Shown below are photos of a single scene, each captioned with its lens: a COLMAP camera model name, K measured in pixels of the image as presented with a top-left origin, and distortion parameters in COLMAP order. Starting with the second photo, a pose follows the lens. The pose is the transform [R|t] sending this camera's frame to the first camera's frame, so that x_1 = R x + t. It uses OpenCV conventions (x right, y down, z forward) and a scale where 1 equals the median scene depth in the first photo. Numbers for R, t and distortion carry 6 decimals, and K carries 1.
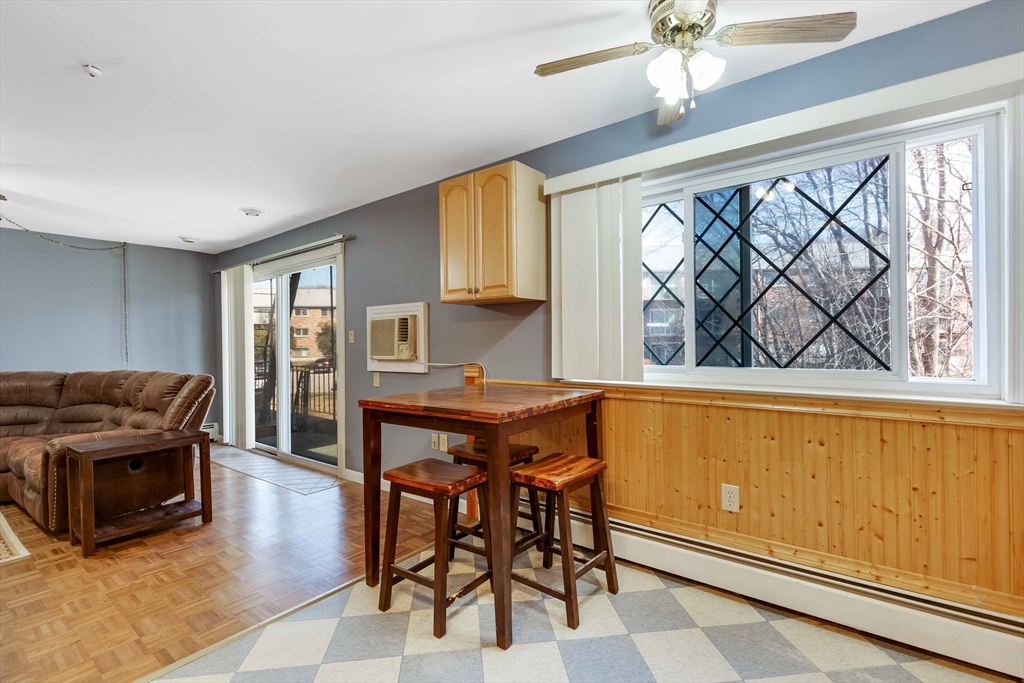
lens RADIAL K [[471.9, 0, 515.2], [0, 471.9, 342.5], [0, 0, 1]] dist [0.003126, 0.000240]
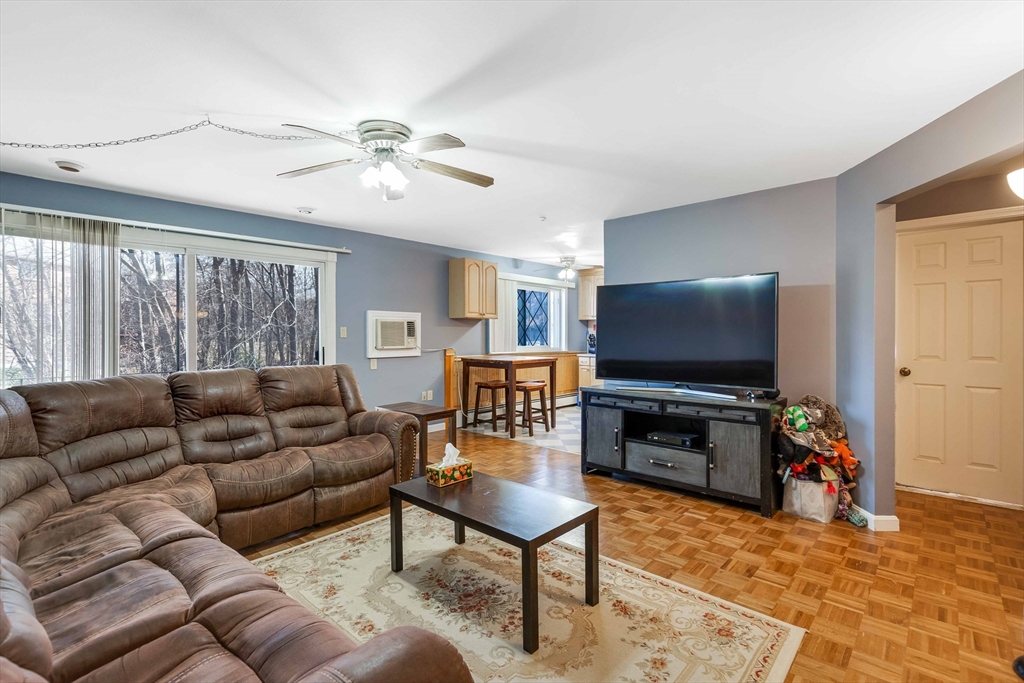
lens RADIAL K [[476.7, 0, 512.6], [0, 476.7, 337.3], [0, 0, 1]] dist [0.003245, 0.000324]
pose [[0.079629, 0.011464, 0.996759, -1.491252], [0.005239, 0.999915, -0.011919, 0.017695], [-0.996811, 0.006171, 0.079563, 0.444950]]
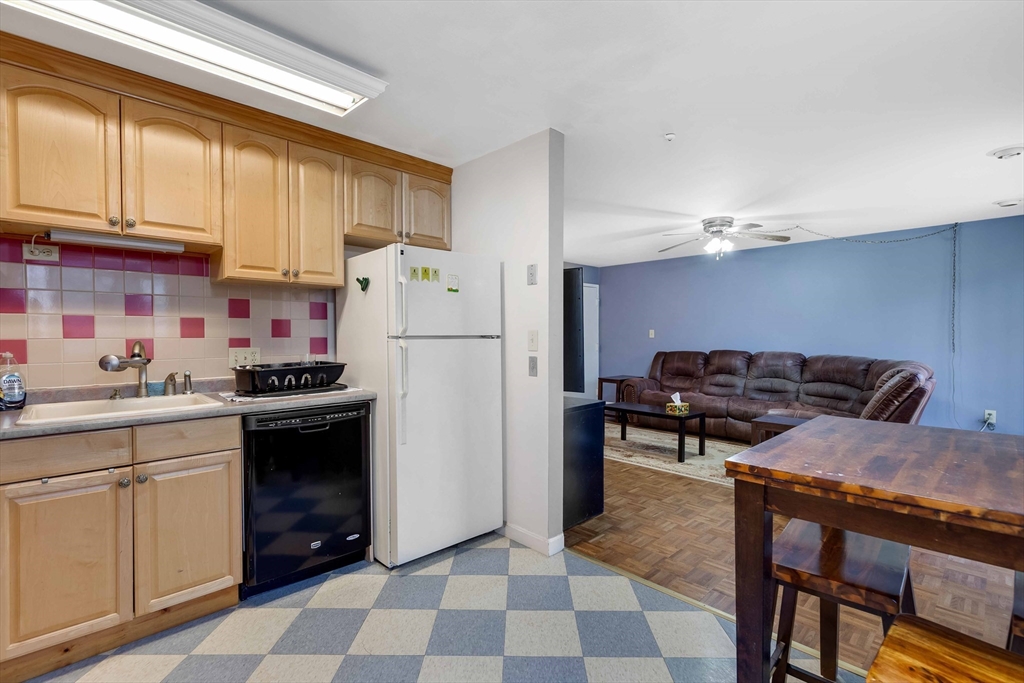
lens RADIAL K [[471.9, 0, 515.2], [0, 471.9, 342.5], [0, 0, 1]] dist [0.003126, 0.000240]
pose [[-0.132174, 0.032272, -0.990701, 0.251035], [-0.002478, 0.999456, 0.032888, -0.009252], [0.991223, 0.006802, -0.132022, 0.338130]]
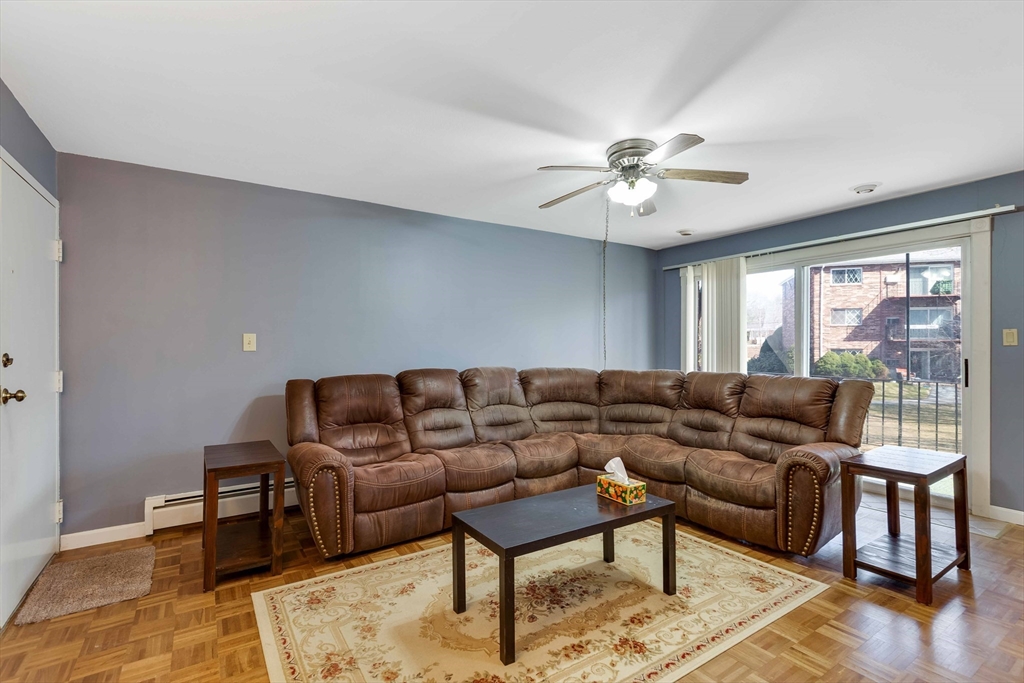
lens RADIAL K [[471.9, 0, 515.2], [0, 471.9, 342.5], [0, 0, 1]] dist [0.003126, 0.000240]
pose [[0.947403, 0.013004, -0.319778, -0.836564], [-0.014335, 0.999896, -0.001806, 0.009530], [0.319721, 0.006295, 0.947491, 0.000965]]
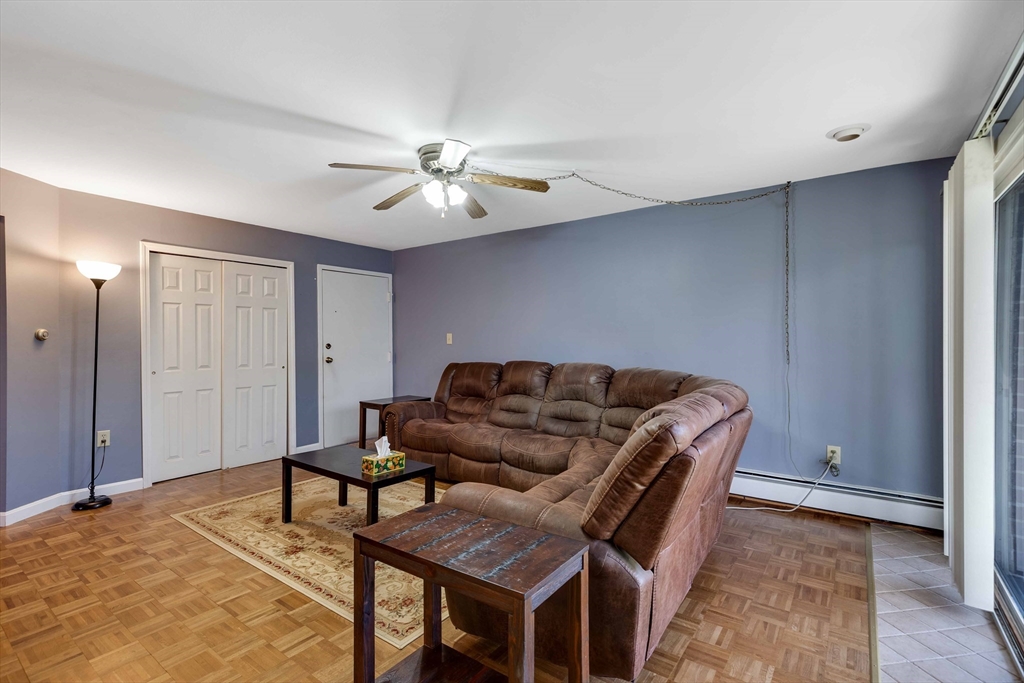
lens RADIAL K [[467.5, 0, 516.6], [0, 467.5, 339.6], [0, 0, 1]] dist [0.002880, 0.000335]
pose [[0.036668, 0.015680, -0.999204, -0.230247], [-0.001159, 0.999877, 0.015648, -0.003943], [0.999327, 0.000584, 0.036682, 0.736670]]
